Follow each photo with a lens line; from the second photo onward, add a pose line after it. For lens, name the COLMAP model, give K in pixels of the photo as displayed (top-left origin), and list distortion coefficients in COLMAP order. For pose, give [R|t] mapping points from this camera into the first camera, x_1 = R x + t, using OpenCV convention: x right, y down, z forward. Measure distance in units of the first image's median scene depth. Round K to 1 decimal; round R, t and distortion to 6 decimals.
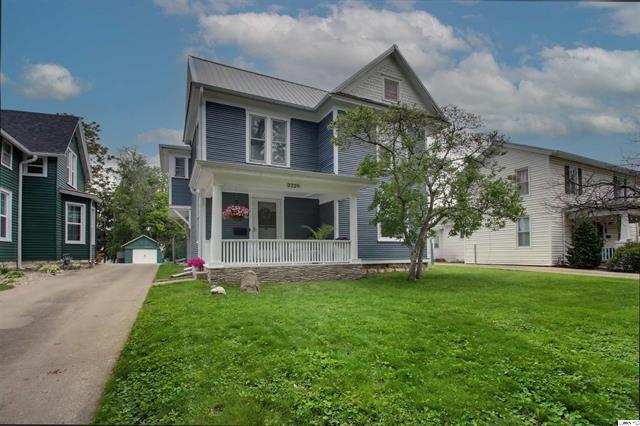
lens RADIAL K [[302.2, 0, 320.0], [0, 302.2, 213.0], [0, 0, 1]] dist [-0.003521, -0.000737]
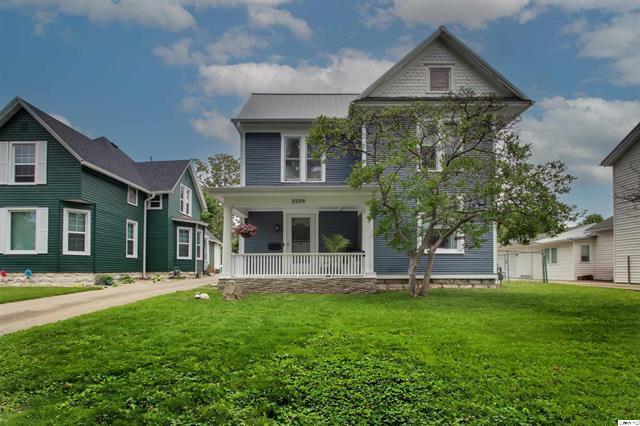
lens RADIAL K [[314.4, 0, 320.9], [0, 314.4, 225.4], [0, 0, 1]] dist [0.001612, -0.000058]
pose [[0.904607, -0.053611, -0.422862, 0.336450], [0.052660, 0.998515, -0.013940, 0.009183], [0.422981, -0.009658, 0.906087, 0.039140]]
